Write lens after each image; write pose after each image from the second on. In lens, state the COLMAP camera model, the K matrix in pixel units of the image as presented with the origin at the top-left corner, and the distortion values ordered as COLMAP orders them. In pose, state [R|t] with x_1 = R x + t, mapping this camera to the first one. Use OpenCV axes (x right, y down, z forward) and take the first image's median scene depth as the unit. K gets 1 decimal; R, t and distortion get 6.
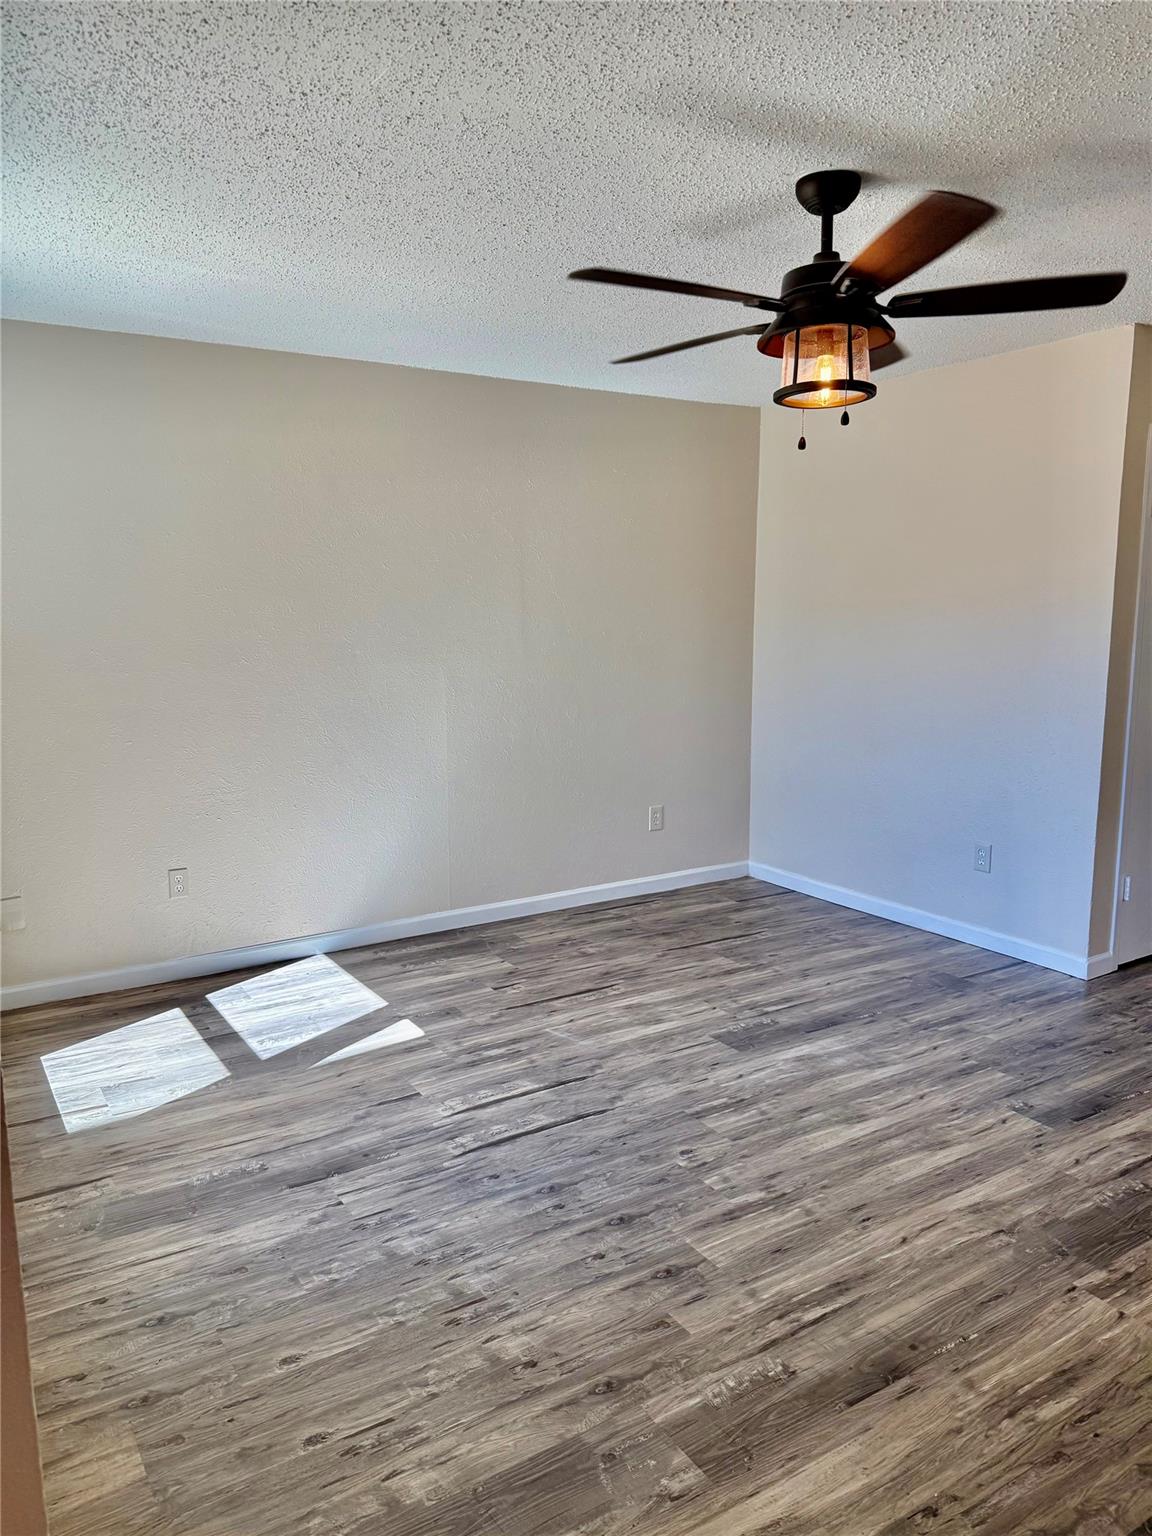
lens RADIAL K [[1104.8, 0, 576.0], [0, 1104.8, 768.0], [0, 0, 1]] dist [-0.006962, -0.007323]
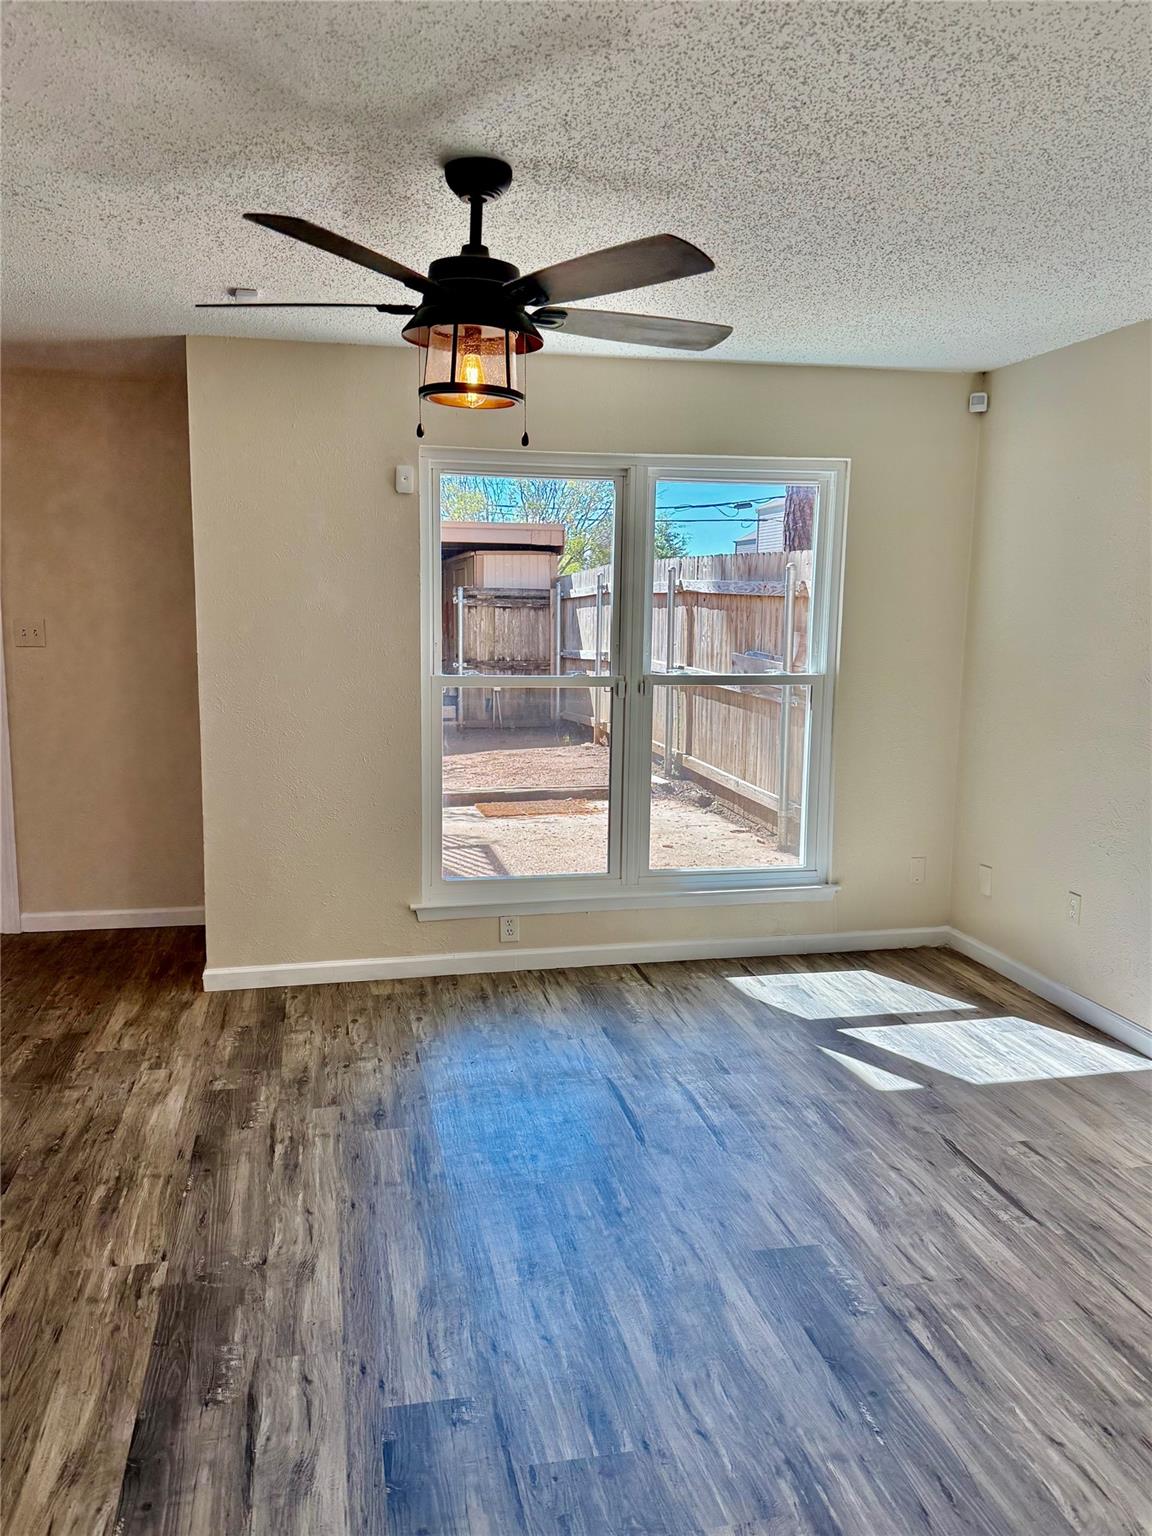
lens RADIAL K [[1269.5, 0, 576.0], [0, 1269.5, 768.0], [0, 0, 1]] dist [-0.000090, -0.005801]
pose [[-0.362857, 0.134479, -0.922090, 1.233525], [-0.152513, 0.967618, 0.201135, -0.262301], [0.919279, 0.213614, -0.330597, 1.499723]]
